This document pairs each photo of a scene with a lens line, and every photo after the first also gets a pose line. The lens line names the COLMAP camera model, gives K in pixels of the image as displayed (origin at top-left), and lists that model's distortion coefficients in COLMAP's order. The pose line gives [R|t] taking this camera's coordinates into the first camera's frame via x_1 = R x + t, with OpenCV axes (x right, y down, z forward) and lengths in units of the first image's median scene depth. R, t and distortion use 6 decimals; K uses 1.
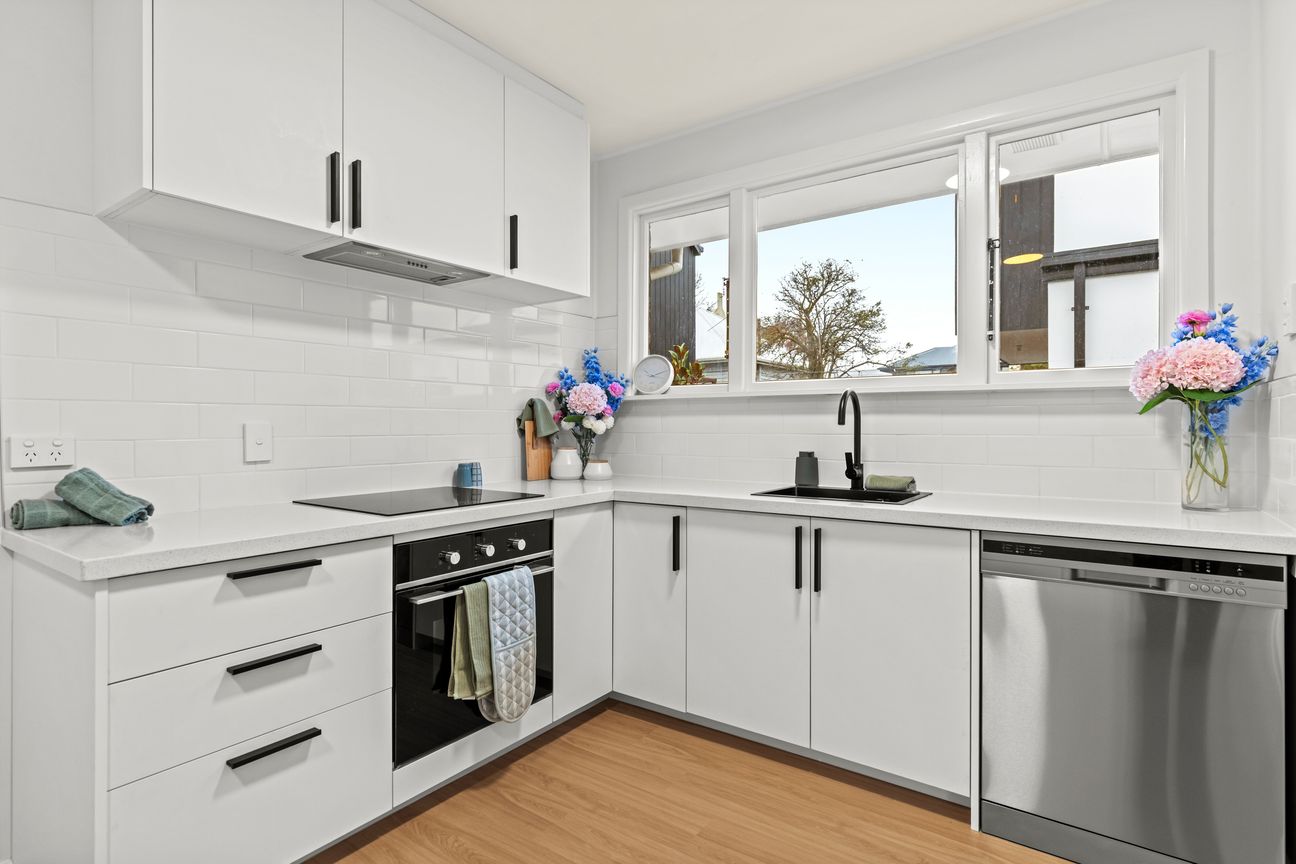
lens RADIAL K [[649.5, 0, 646.4], [0, 649.5, 428.7], [0, 0, 1]] dist [0.004081, 0.000439]
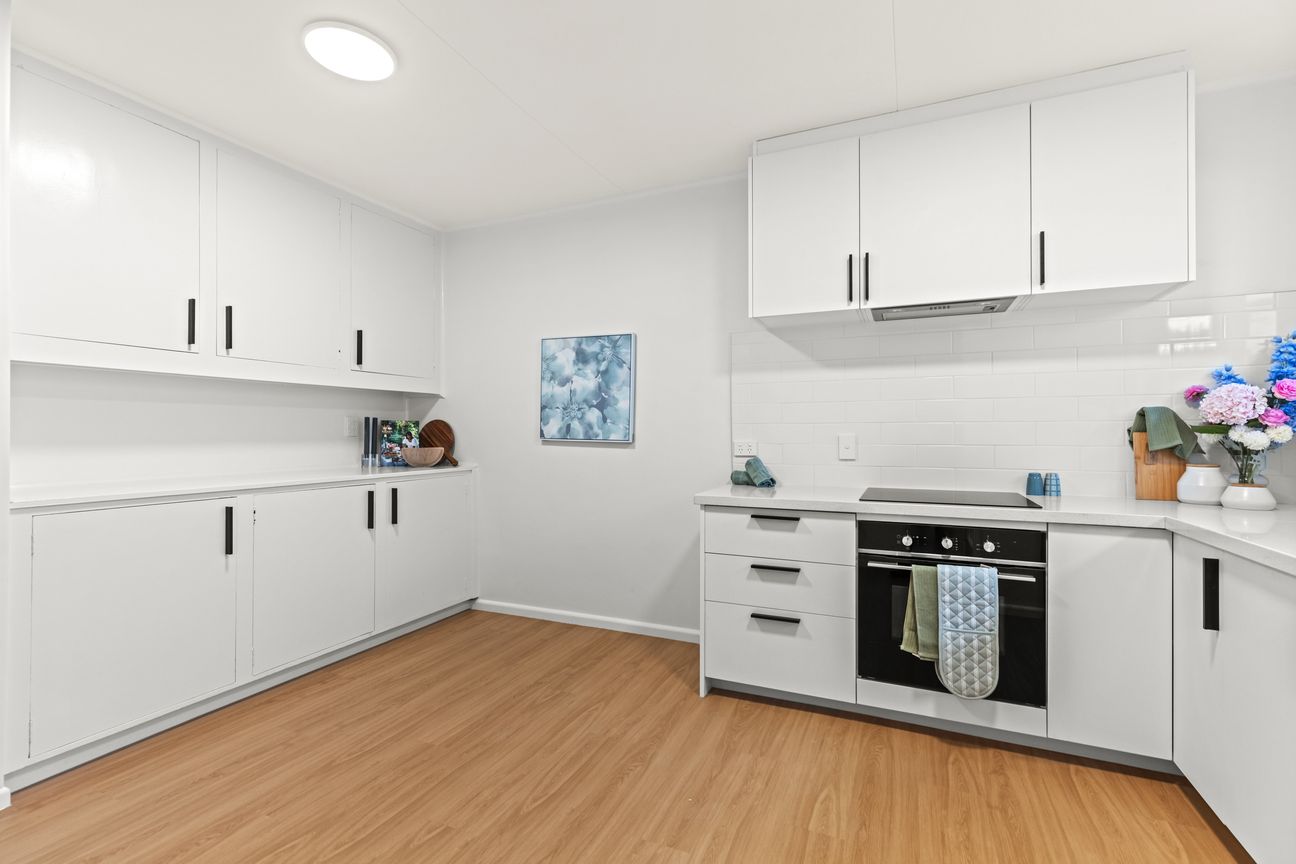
lens RADIAL K [[596.3, 0, 644.9], [0, 596.3, 432.5], [0, 0, 1]] dist [0.014779, -0.000497]
pose [[0.200240, 0.000035, -0.979747, 0.696138], [-0.005519, 0.999984, -0.001092, -0.010237], [0.979731, 0.005626, 0.200237, 0.234426]]
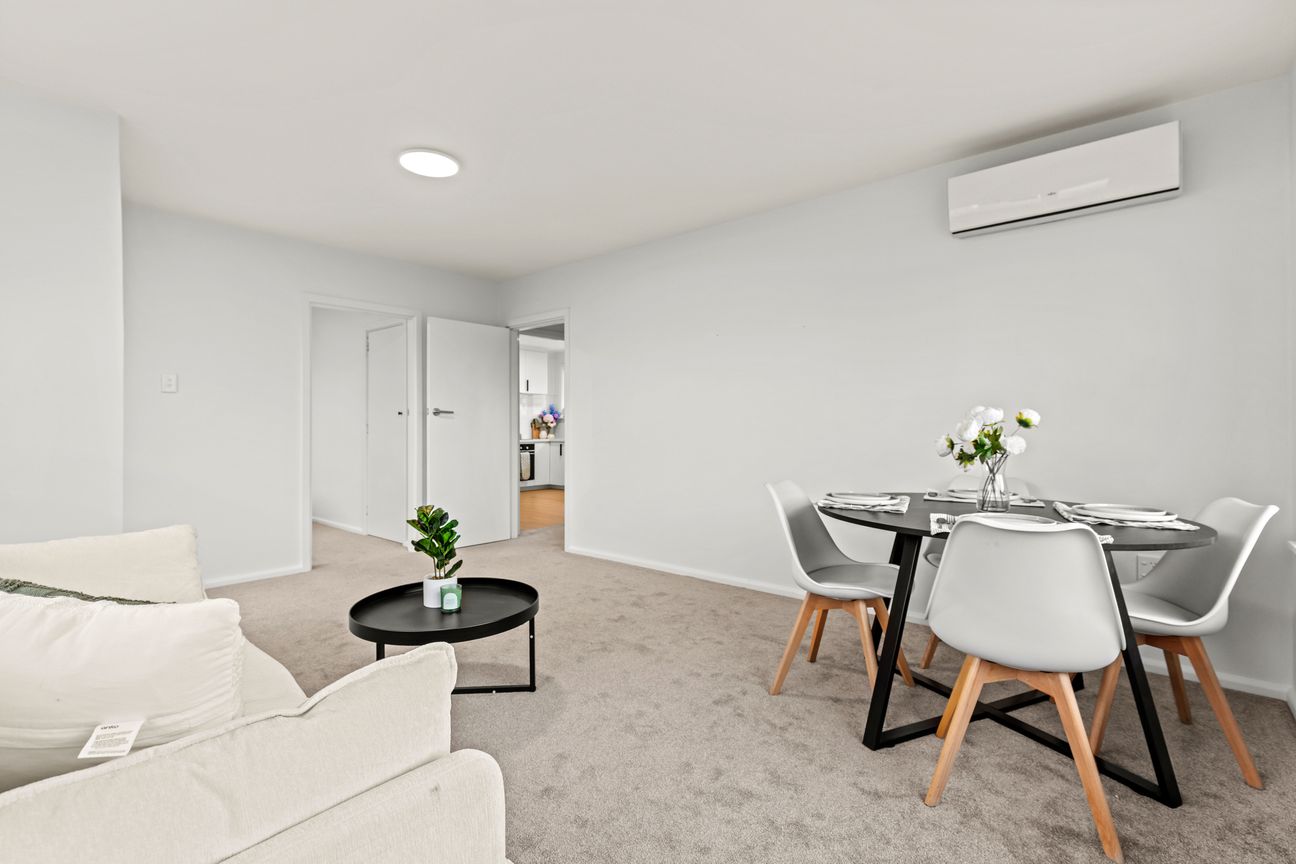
lens RADIAL K [[596.3, 0, 641.9], [0, 596.3, 424.9], [0, 0, 1]] dist [0.014779, -0.000497]
pose [[0.994819, -0.000201, -0.101664, 1.228423], [-0.000594, 0.999970, -0.007786, 0.032551], [0.101662, 0.007806, 0.994788, -3.724722]]
